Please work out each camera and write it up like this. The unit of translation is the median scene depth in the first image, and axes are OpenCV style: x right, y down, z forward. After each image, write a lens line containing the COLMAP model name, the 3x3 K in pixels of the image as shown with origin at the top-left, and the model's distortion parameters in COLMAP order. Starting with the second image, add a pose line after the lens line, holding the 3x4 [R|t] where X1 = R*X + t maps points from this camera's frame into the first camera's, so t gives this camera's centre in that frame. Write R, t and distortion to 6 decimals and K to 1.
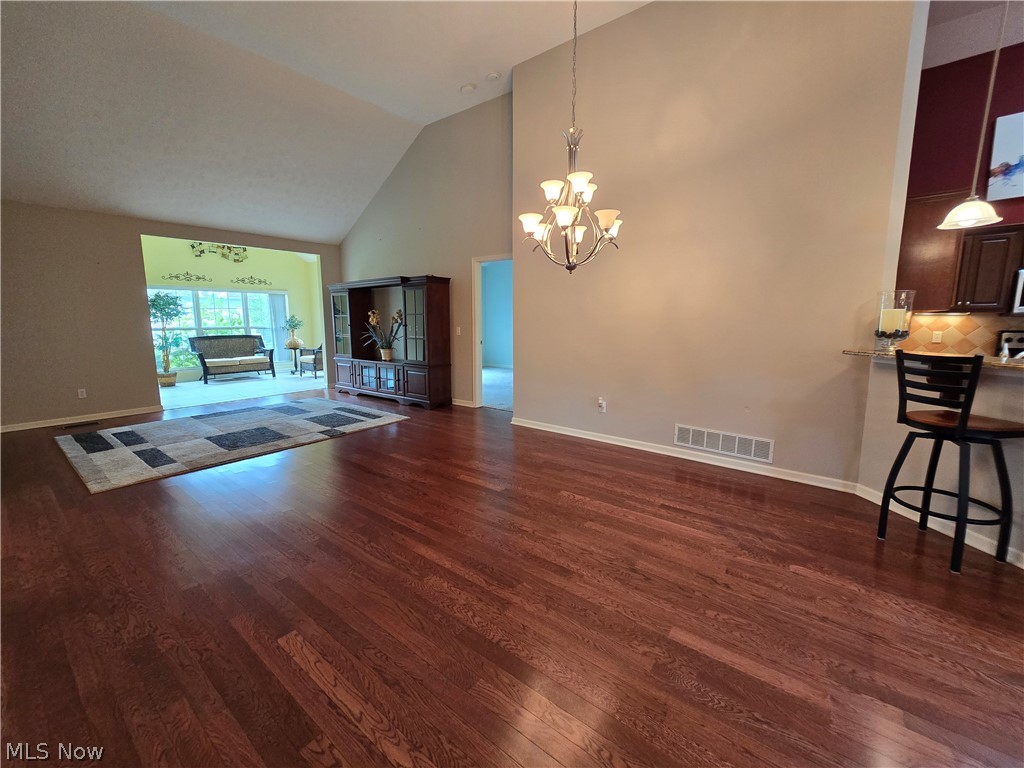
lens RADIAL K [[420.5, 0, 512.9], [0, 420.5, 385.2], [0, 0, 1]] dist [-0.003456, -0.000944]
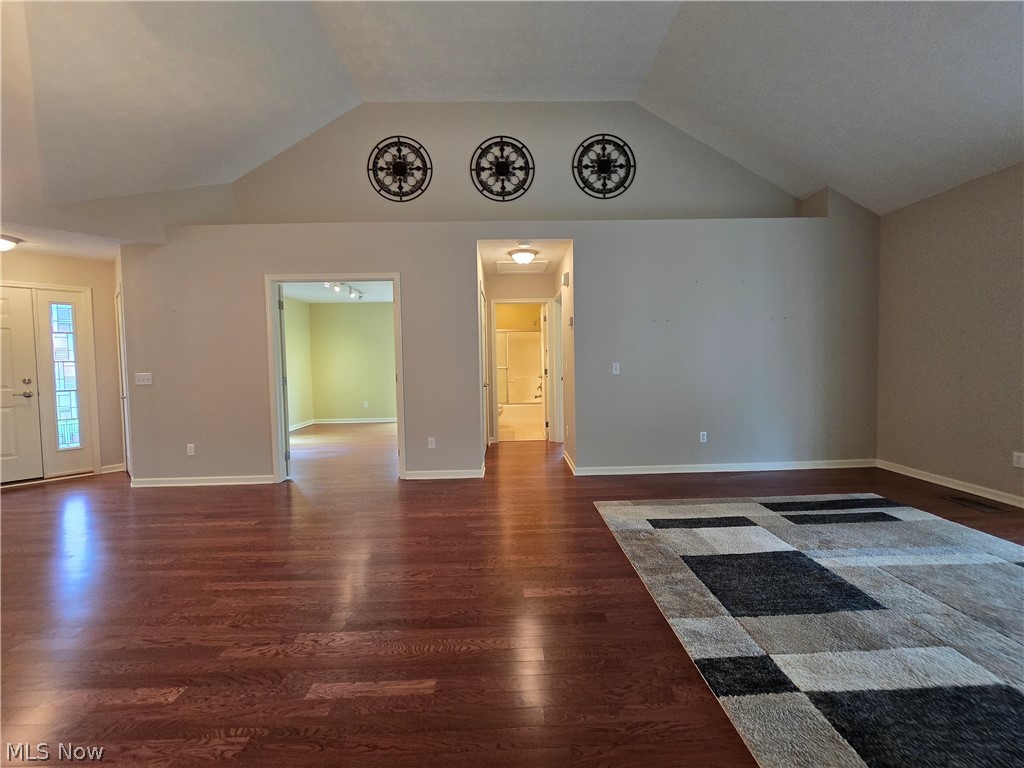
lens RADIAL K [[420.5, 0, 517.0], [0, 420.5, 377.6], [0, 0, 1]] dist [-0.003456, -0.000944]
pose [[-0.765011, 0.045398, -0.642415, -0.061217], [-0.081548, 0.982655, 0.166553, -0.102820], [0.638833, 0.179803, -0.748040, 0.707359]]
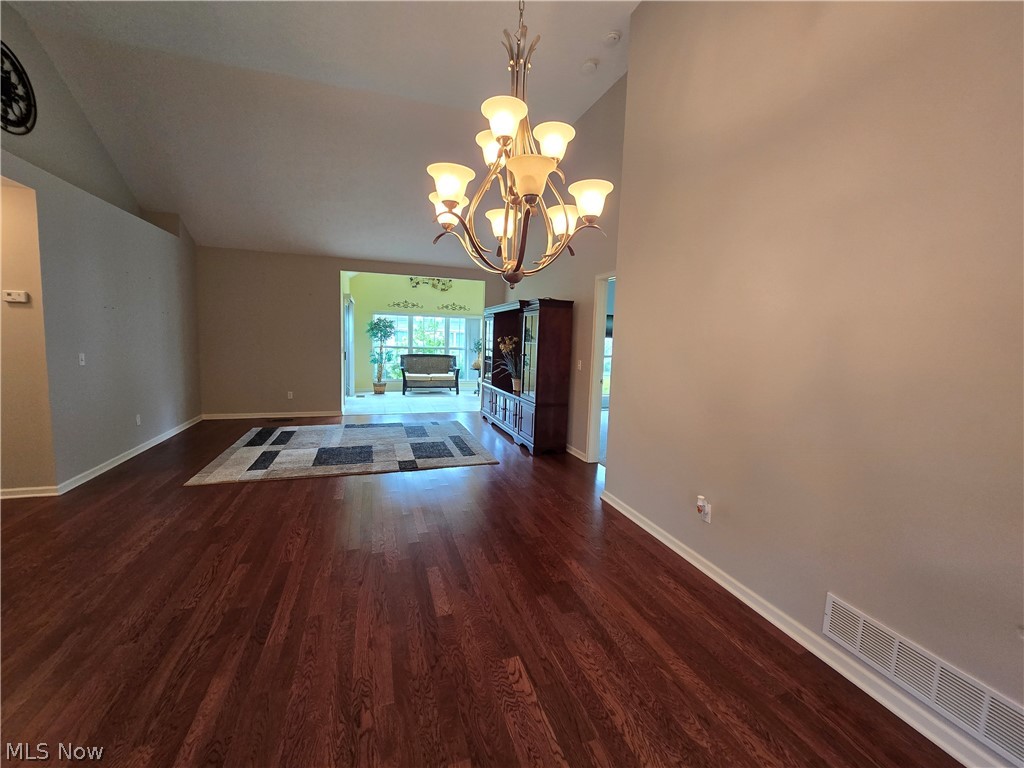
lens RADIAL K [[420.5, 0, 511.1], [0, 420.5, 381.9], [0, 0, 1]] dist [-0.003456, -0.000944]
pose [[0.837305, 0.084176, -0.540217, 0.168828], [-0.118352, 0.992555, -0.028779, -0.047048], [0.533772, 0.088033, 0.841034, 0.201456]]
